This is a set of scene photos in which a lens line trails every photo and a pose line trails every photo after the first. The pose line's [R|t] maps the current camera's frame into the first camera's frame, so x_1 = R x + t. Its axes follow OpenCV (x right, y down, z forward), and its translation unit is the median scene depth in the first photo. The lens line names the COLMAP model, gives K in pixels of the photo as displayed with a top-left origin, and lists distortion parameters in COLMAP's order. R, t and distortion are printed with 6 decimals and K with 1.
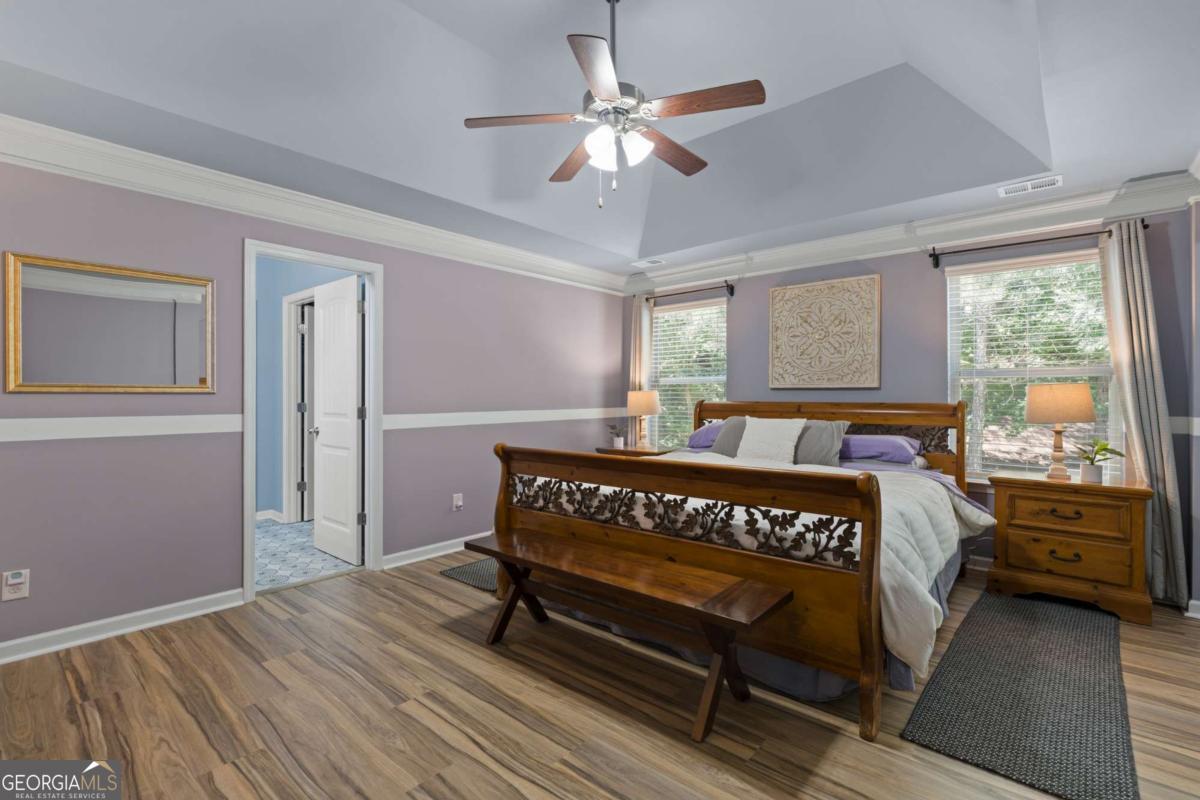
lens RADIAL K [[543.3, 0, 600.0], [0, 543.3, 400.0], [0, 0, 1]] dist [-0.013336, -0.000278]
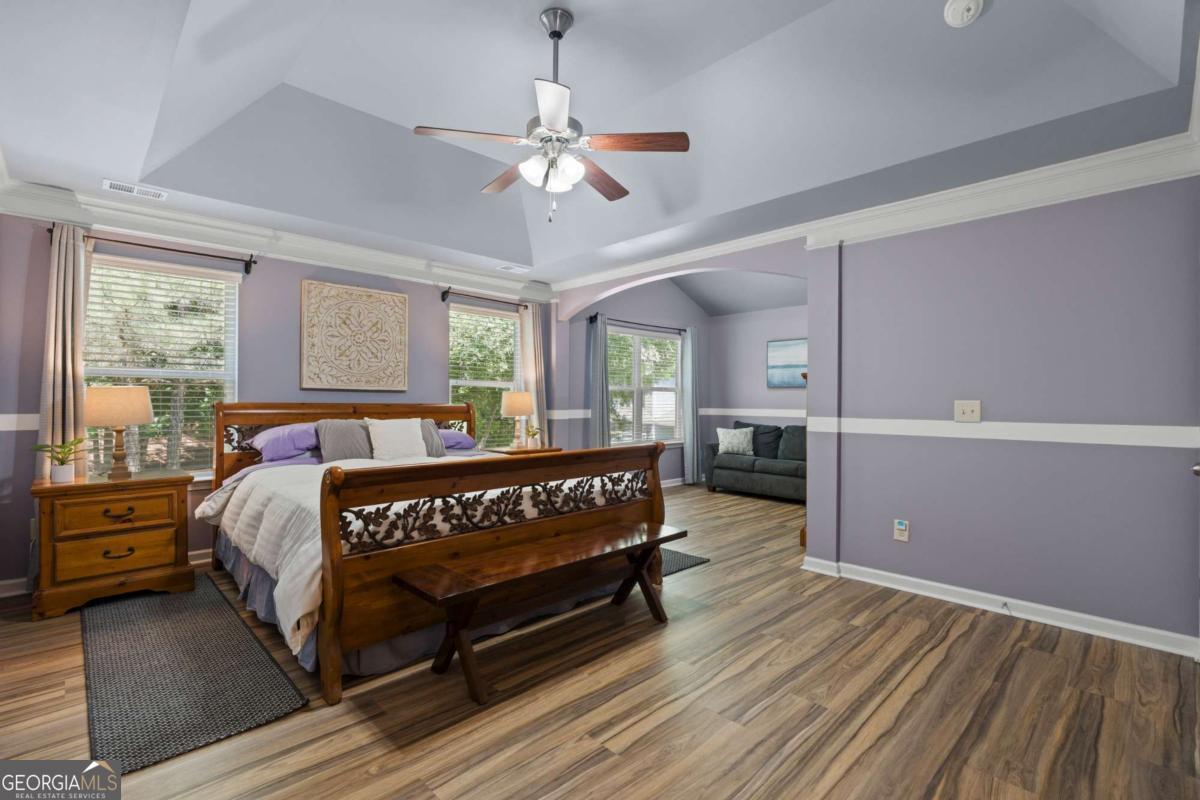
lens RADIAL K [[543.3, 0, 600.0], [0, 543.3, 400.0], [0, 0, 1]] dist [-0.013336, -0.000278]
pose [[0.072801, 0.002565, 0.997343, -0.911177], [-0.003490, 0.999991, -0.002317, -0.002005], [-0.997340, -0.003312, 0.072809, 0.702923]]
